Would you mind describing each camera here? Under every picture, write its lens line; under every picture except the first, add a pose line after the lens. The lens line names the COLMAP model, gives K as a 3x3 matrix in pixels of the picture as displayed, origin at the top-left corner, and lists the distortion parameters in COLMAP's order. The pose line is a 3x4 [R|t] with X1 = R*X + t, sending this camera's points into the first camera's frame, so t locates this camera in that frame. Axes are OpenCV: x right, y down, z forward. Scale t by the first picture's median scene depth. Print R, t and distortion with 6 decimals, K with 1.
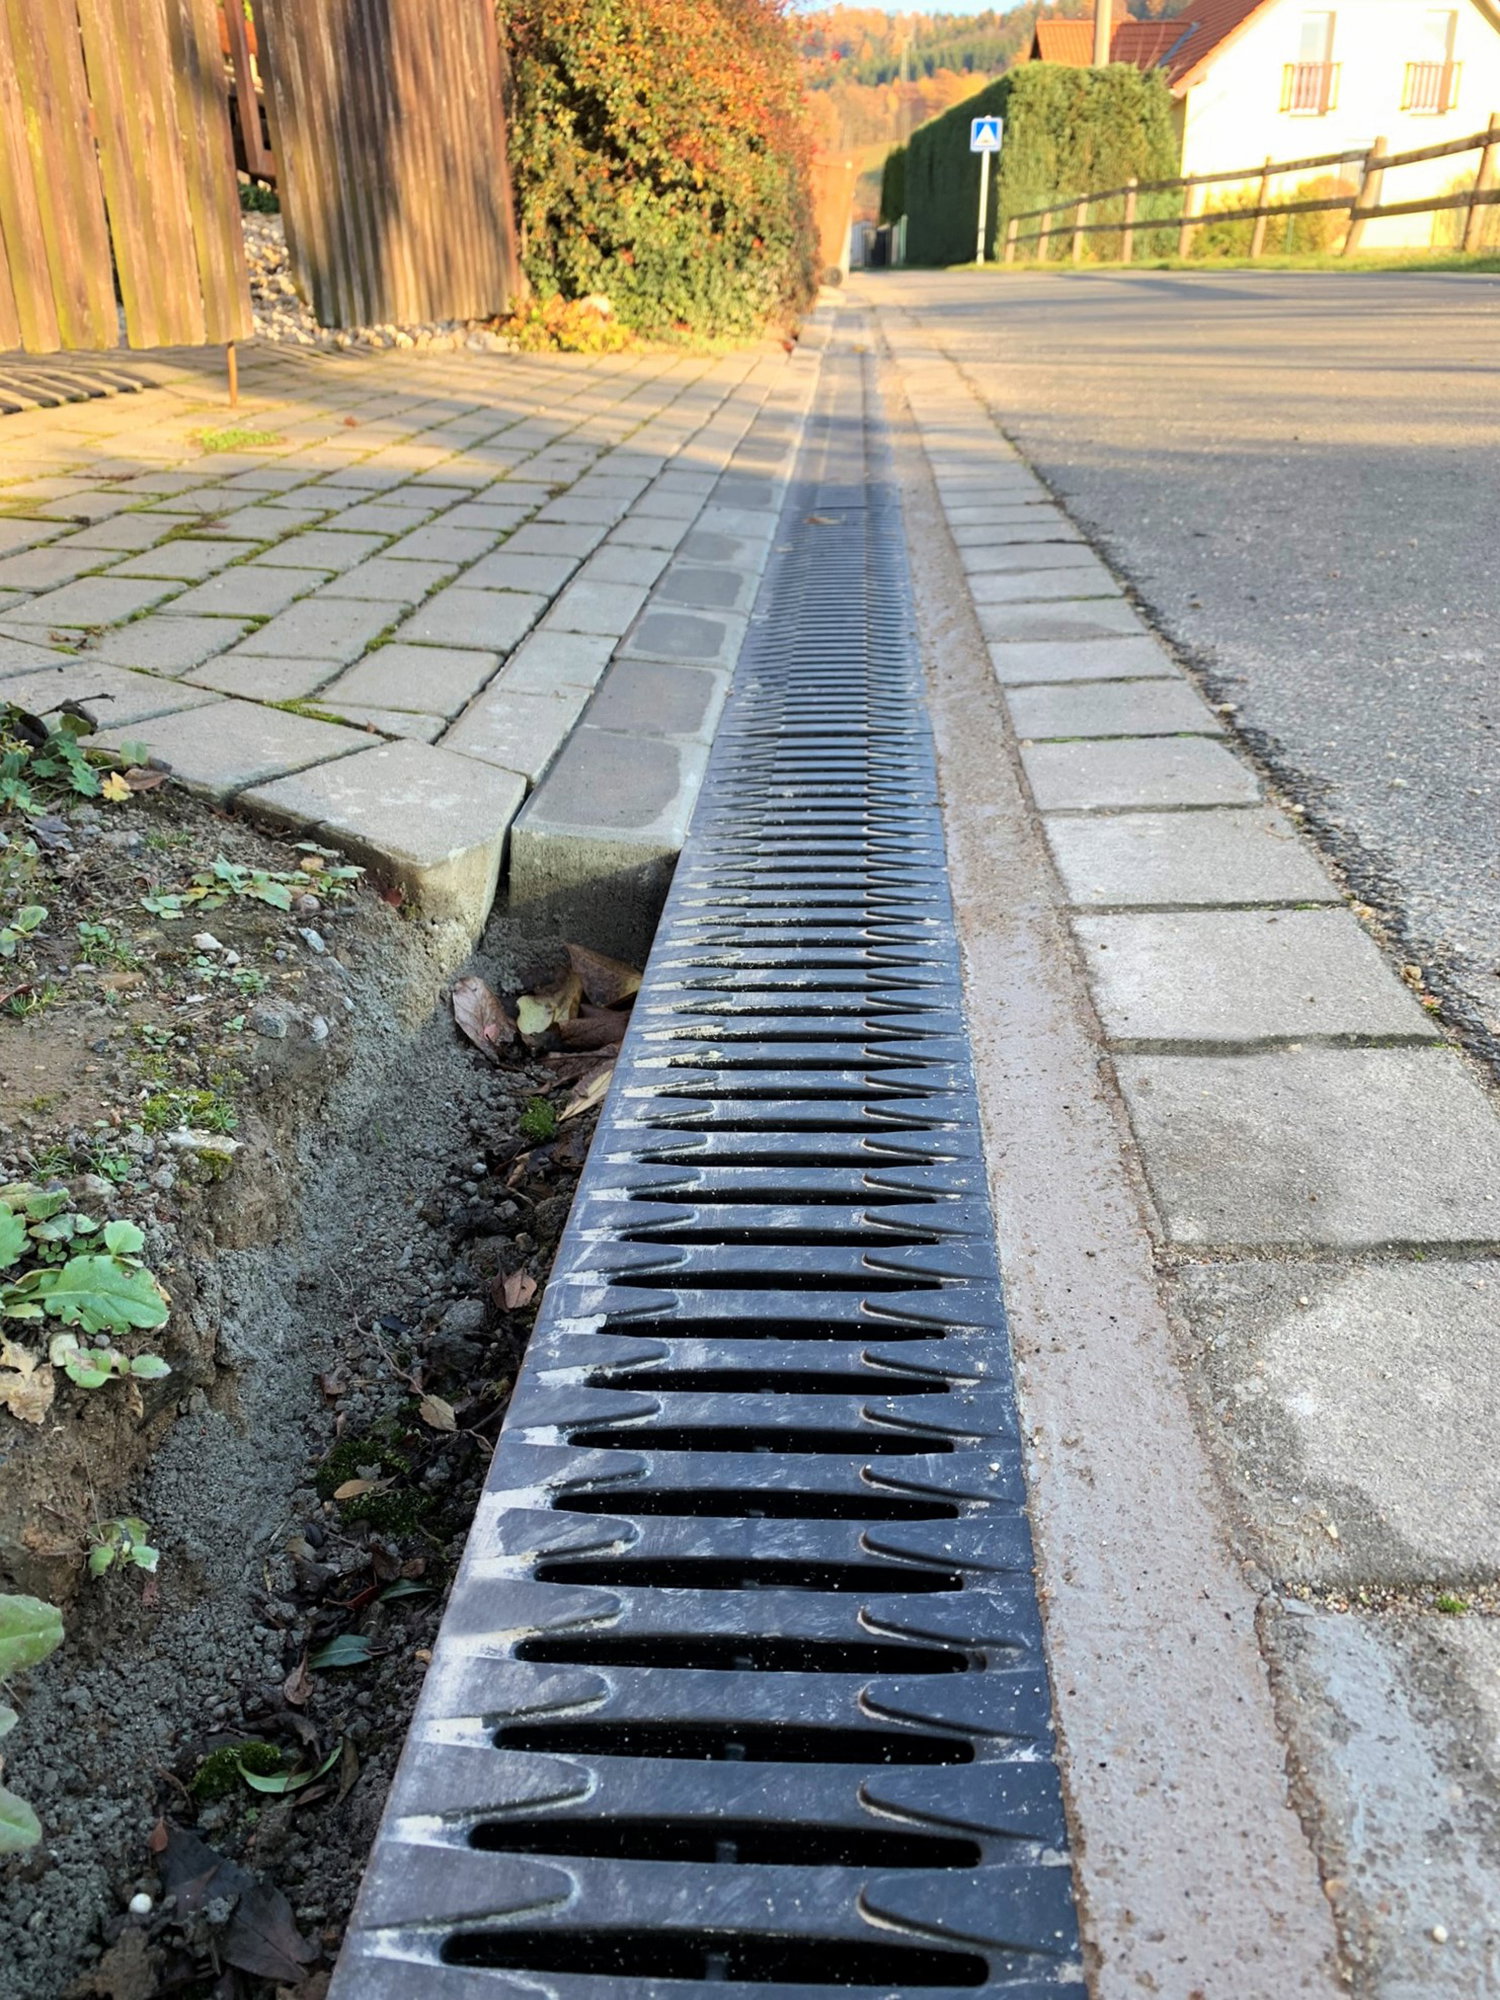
lens RADIAL K [[1522.8, 0, 751.8], [0, 1522.8, 998.1], [0, 0, 1]] dist [-0.005645, -0.002635]
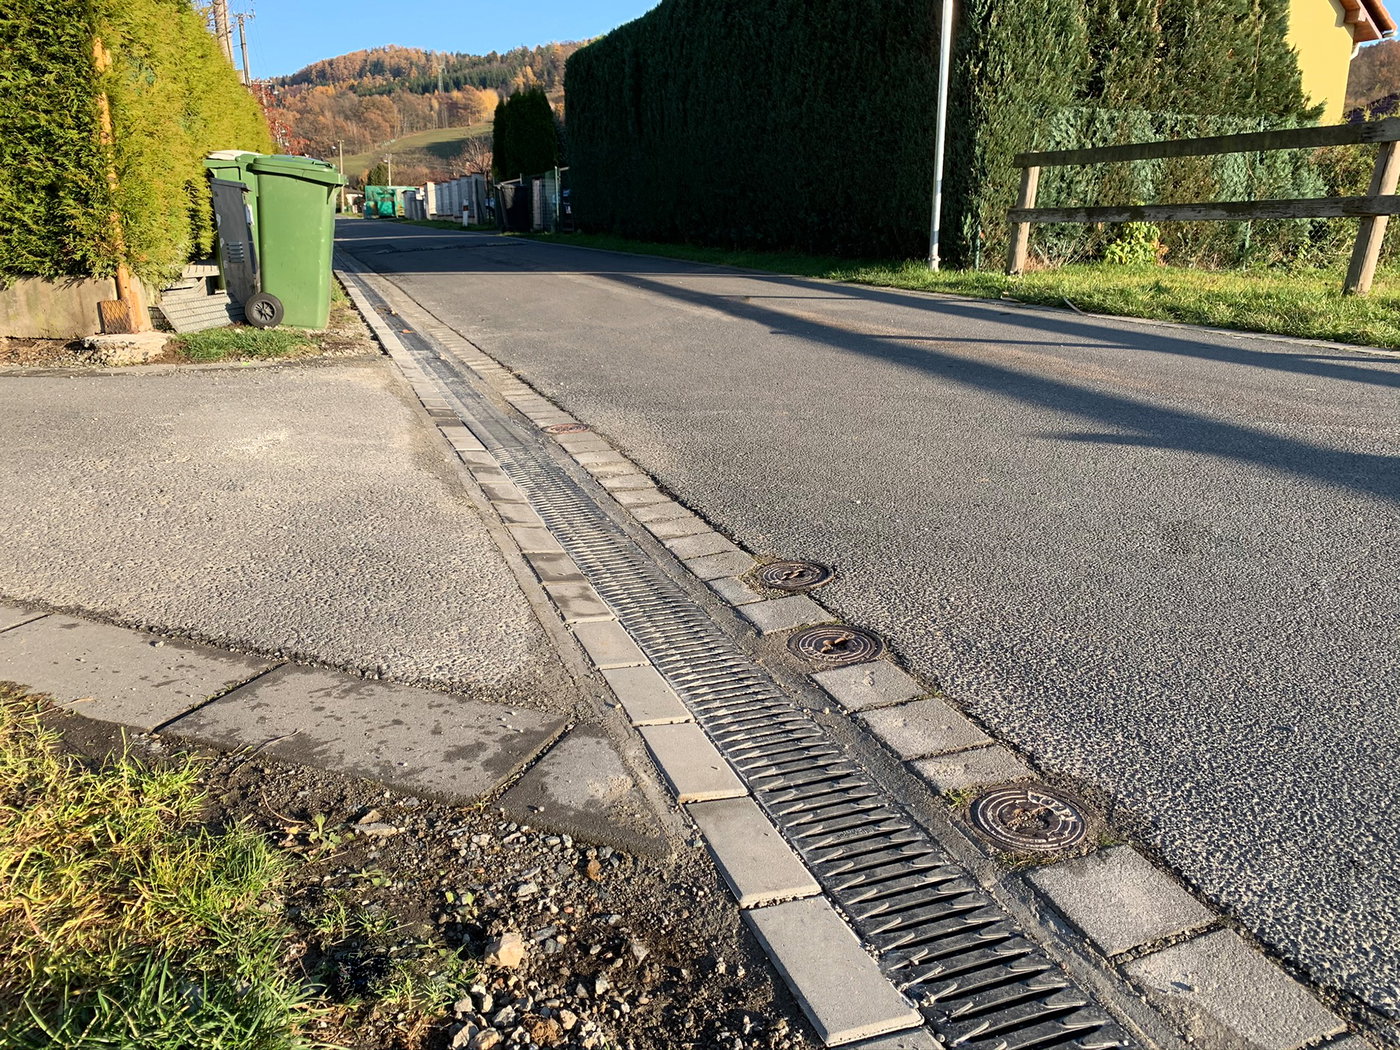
lens RADIAL K [[1065.9, 0, 698.9], [0, 1065.9, 527.3], [0, 0, 1]] dist [-0.005645, -0.002635]
pose [[0.952682, -0.076398, 0.294210, 0.007453], [0.121680, 0.982817, -0.138801, -0.393970], [-0.278550, 0.168032, 0.945608, 0.781804]]
